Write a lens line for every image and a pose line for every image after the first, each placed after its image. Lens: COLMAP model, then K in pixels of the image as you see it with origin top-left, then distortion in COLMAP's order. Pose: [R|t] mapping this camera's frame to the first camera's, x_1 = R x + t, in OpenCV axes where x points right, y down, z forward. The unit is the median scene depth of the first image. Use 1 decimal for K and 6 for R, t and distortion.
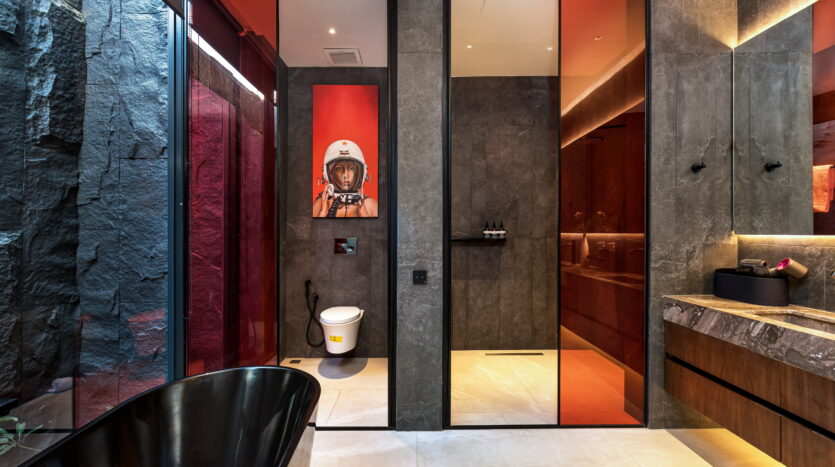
lens RADIAL K [[366.0, 0, 406.3], [0, 366.0, 229.3], [0, 0, 1]] dist [-0.001047, 0.000203]
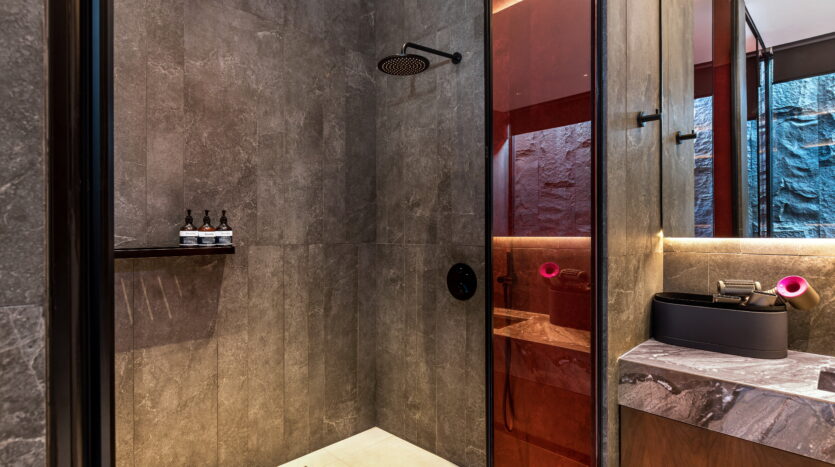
lens RADIAL K [[435.3, 0, 420.6], [0, 435.3, 235.0], [0, 0, 1]] dist [0.001101, 0.000230]
pose [[0.700819, -0.004110, 0.713327, 0.060389], [-0.004779, 0.999934, 0.010457, 0.003587], [-0.713323, -0.010737, 0.700753, 0.600127]]
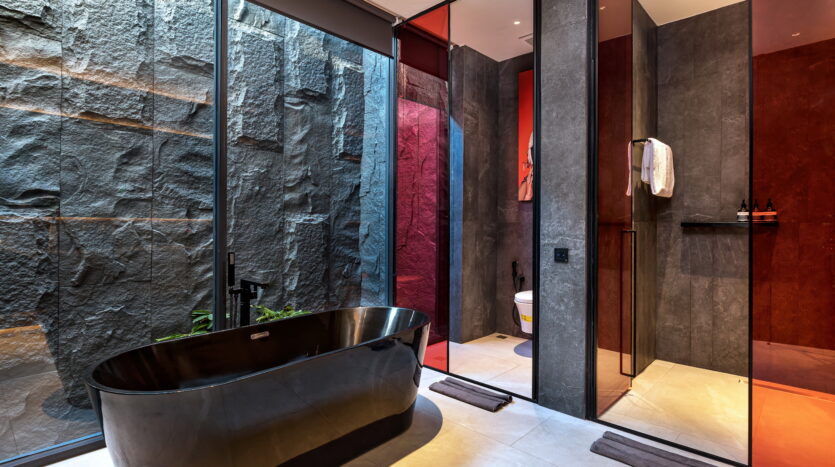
lens RADIAL K [[411.5, 0, 414.8], [0, 411.5, 215.5], [0, 0, 1]] dist [0.004128, 0.000724]
pose [[0.734068, -0.008292, -0.679026, 0.403151], [-0.002498, 0.999886, -0.014911, 0.033713], [0.679072, 0.012642, 0.733963, -0.064737]]
